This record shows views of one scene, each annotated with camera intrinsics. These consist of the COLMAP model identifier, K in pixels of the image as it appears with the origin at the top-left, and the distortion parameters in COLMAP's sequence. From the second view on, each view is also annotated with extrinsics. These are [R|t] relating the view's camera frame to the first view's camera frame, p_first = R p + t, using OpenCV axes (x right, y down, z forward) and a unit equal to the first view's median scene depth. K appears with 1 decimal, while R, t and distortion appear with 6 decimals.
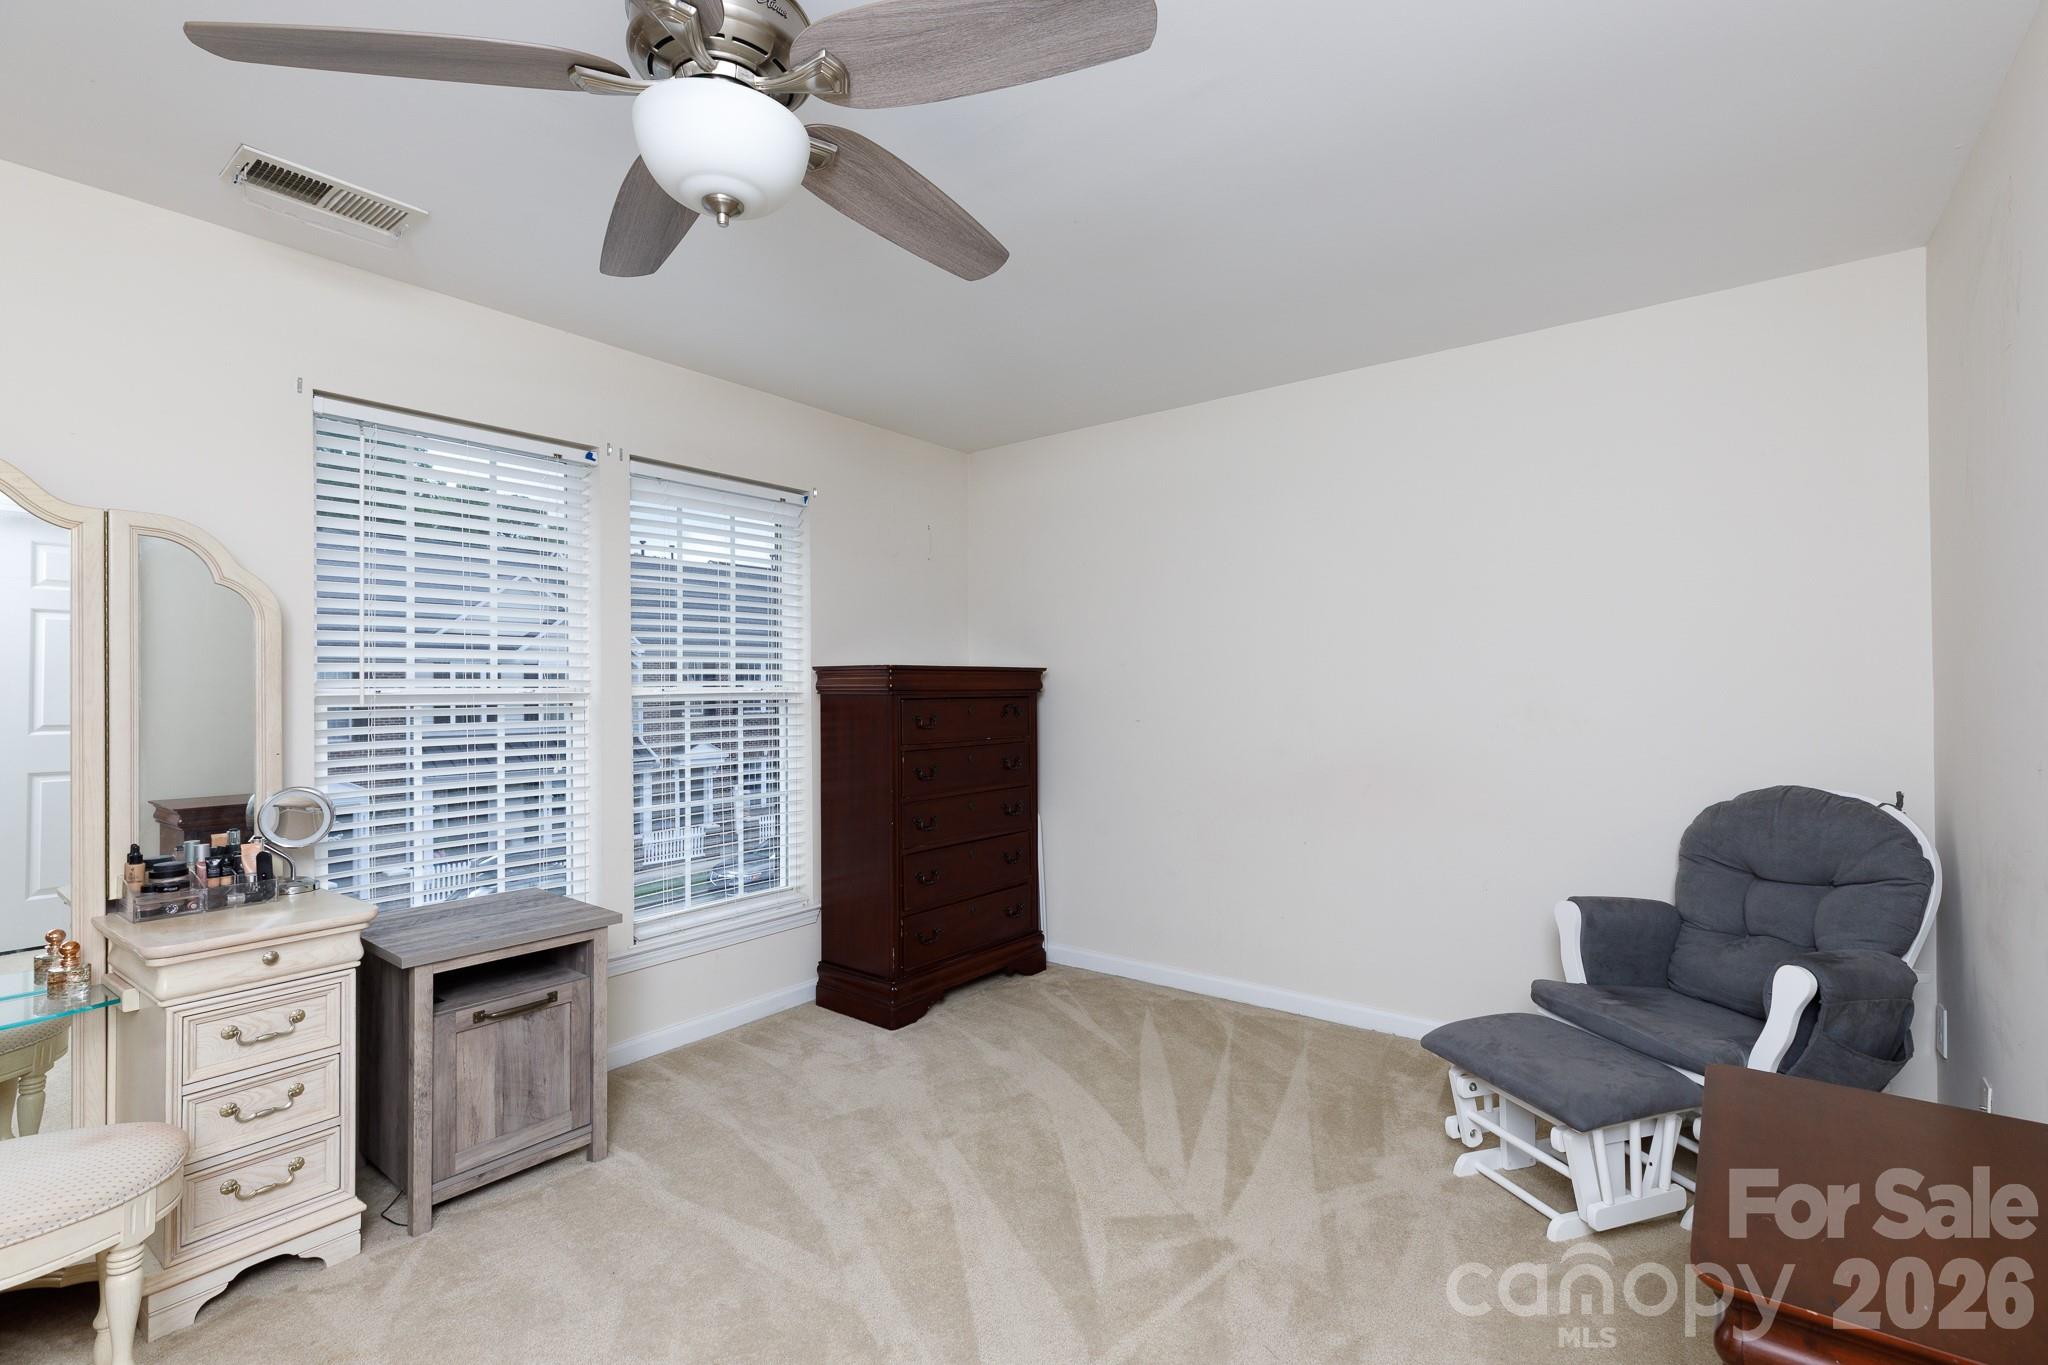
lens RADIAL K [[914.2, 0, 1028.5], [0, 914.2, 672.2], [0, 0, 1]] dist [0.002648, 0.000054]
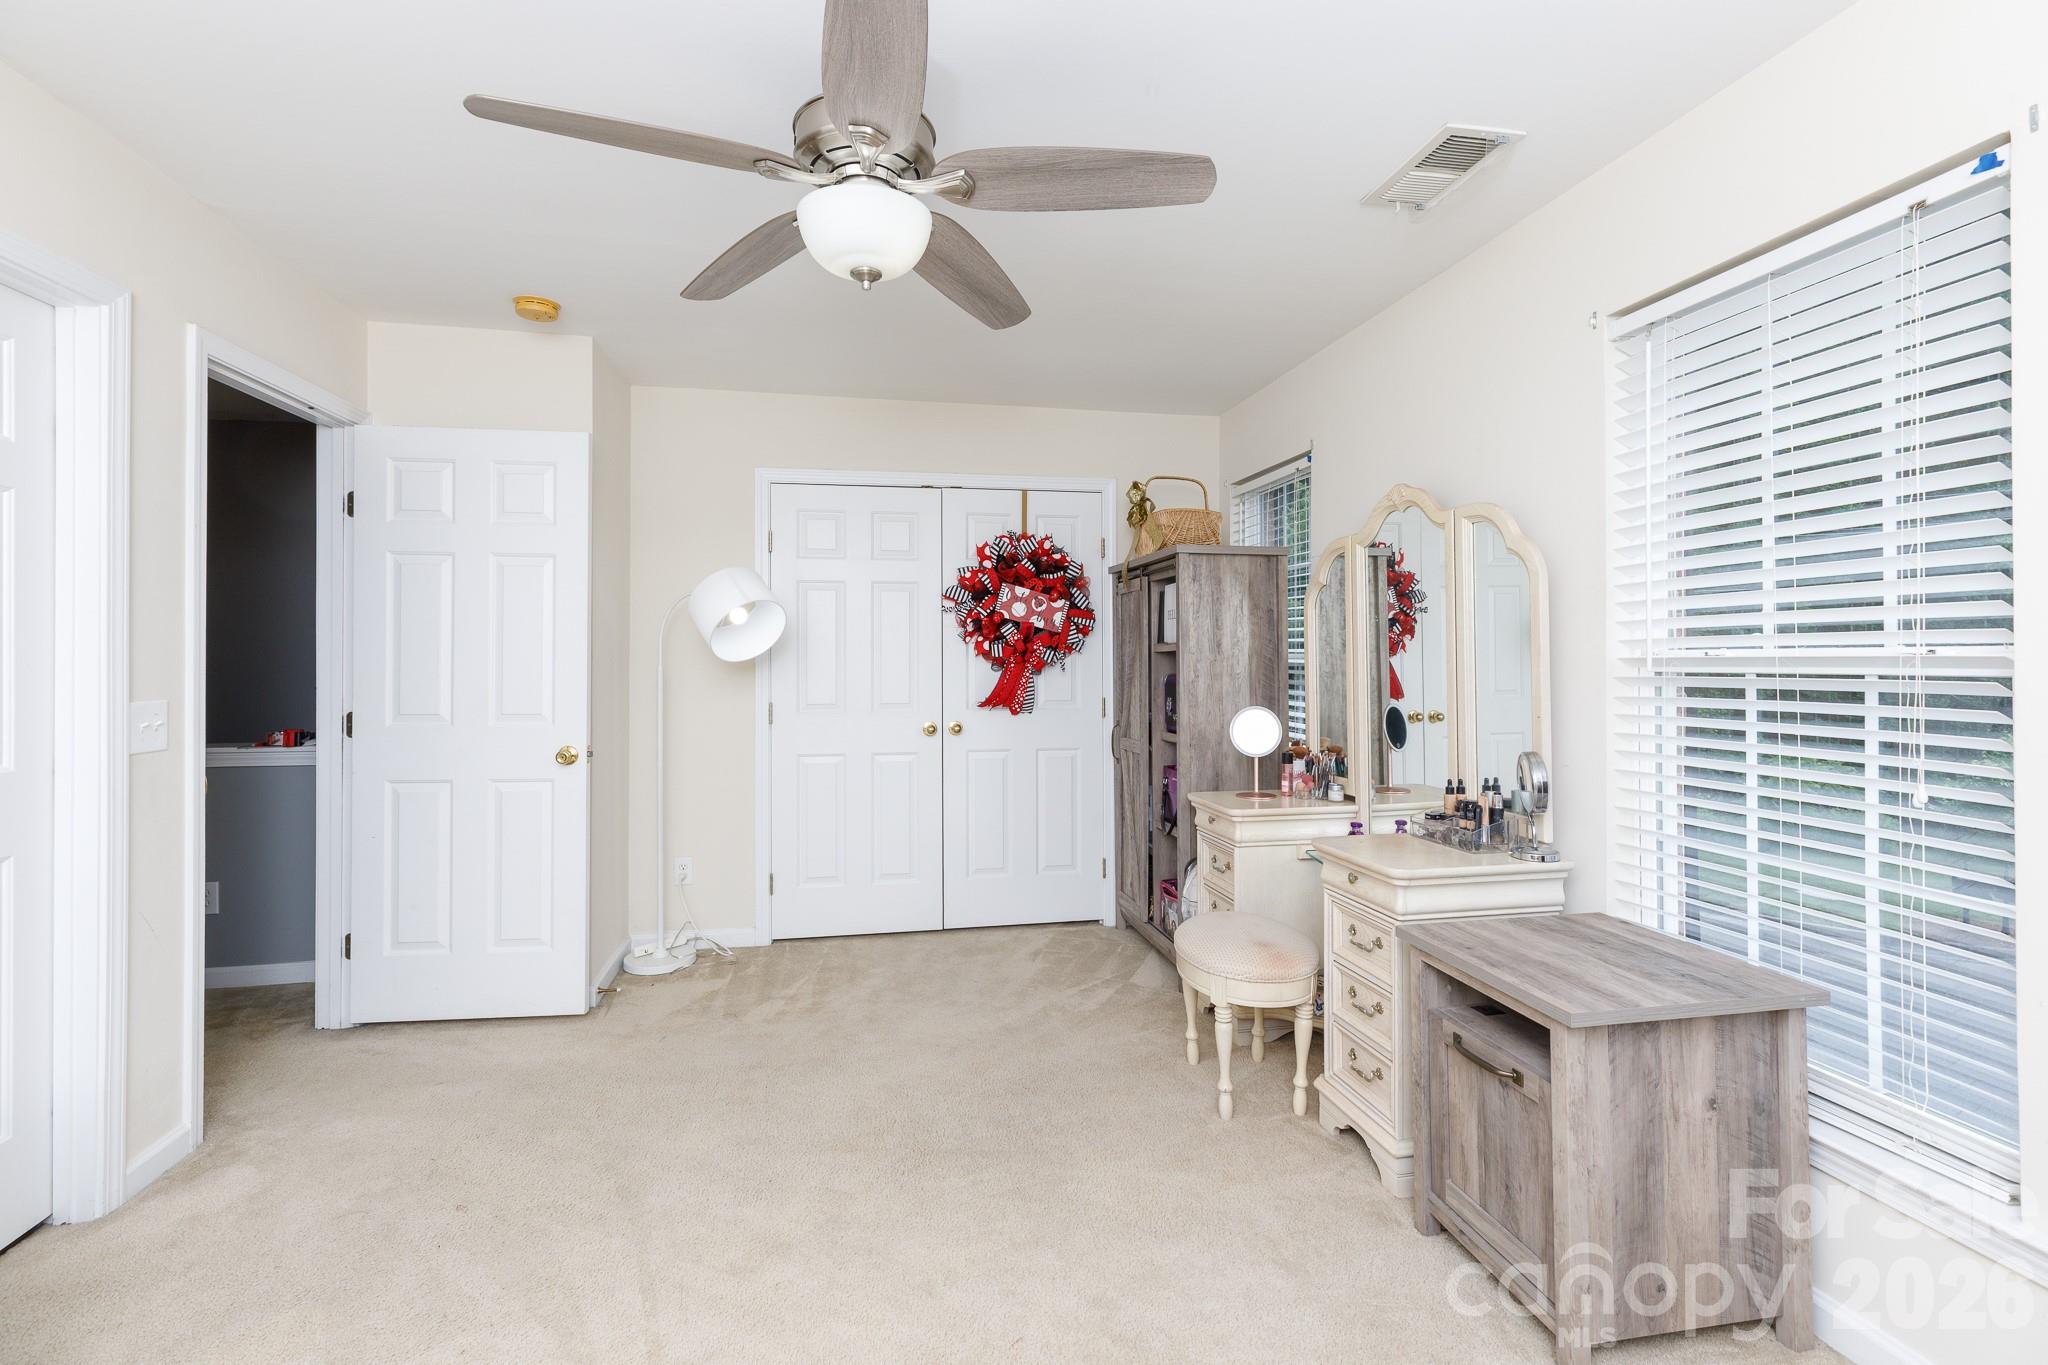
lens RADIAL K [[933.0, 0, 1027.9], [0, 933.0, 645.8], [0, 0, 1]] dist [0.000161, -0.000090]
pose [[-0.665891, 0.008664, -0.745999, 0.242354], [0.029114, 0.999473, -0.014379, 0.009924], [0.745481, -0.031294, -0.665792, 1.028974]]
